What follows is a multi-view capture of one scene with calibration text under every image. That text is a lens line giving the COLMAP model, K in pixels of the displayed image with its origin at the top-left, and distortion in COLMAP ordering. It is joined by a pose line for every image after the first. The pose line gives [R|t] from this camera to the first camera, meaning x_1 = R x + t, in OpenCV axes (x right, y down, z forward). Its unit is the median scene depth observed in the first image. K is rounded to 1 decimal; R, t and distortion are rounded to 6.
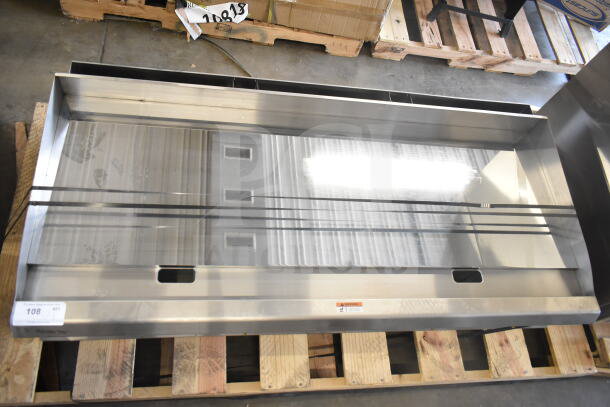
lens RADIAL K [[472.8, 0, 303.9], [0, 472.8, 206.5], [0, 0, 1]] dist [-0.025577, 0.008646]
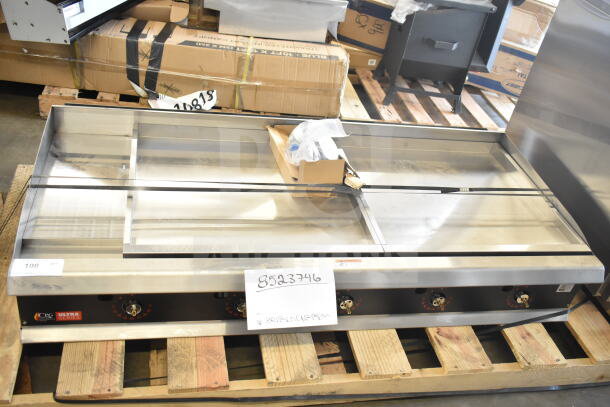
lens RADIAL K [[579.5, 0, 306.0], [0, 579.5, 202.1], [0, 0, 1]] dist [-0.029265, 0.000000]
pose [[0.990548, -0.109136, 0.083092, -0.067311], [0.134454, 0.892424, -0.430698, 0.516308], [-0.027148, 0.437799, 0.898663, -0.117105]]
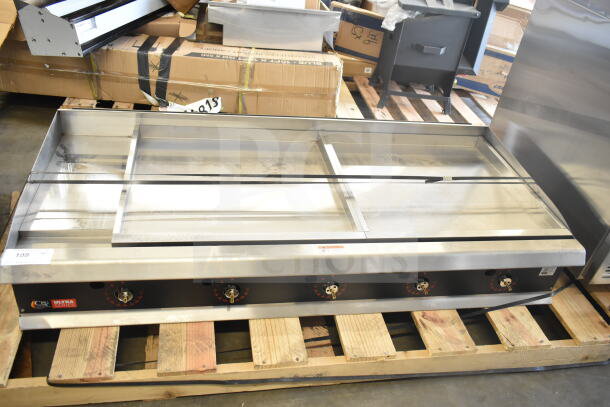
lens RADIAL K [[509.0, 0, 306.1], [0, 509.0, 202.0], [0, 0, 1]] dist [-0.030109, 0.002672]
pose [[0.990646, -0.129897, 0.041798, 0.008265], [0.134844, 0.884930, -0.445776, 0.513806], [0.020916, 0.447242, 0.894168, -0.023147]]
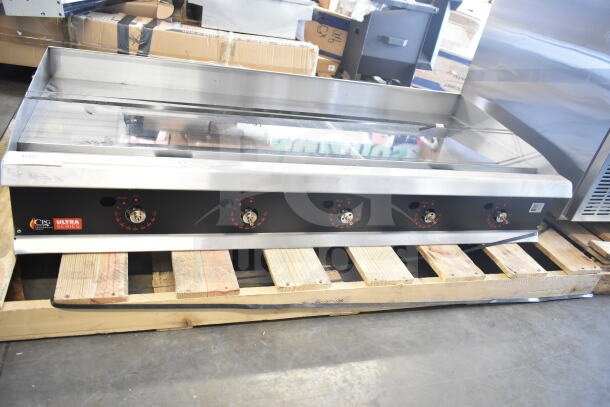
lens RADIAL K [[472.8, 0, 306.5], [0, 472.8, 204.7], [0, 0, 1]] dist [-0.025577, 0.008646]
pose [[0.971859, -0.133938, 0.193778, -0.173716], [0.213742, 0.847174, -0.486426, 0.637949], [-0.099013, 0.514156, 0.851962, 0.154557]]
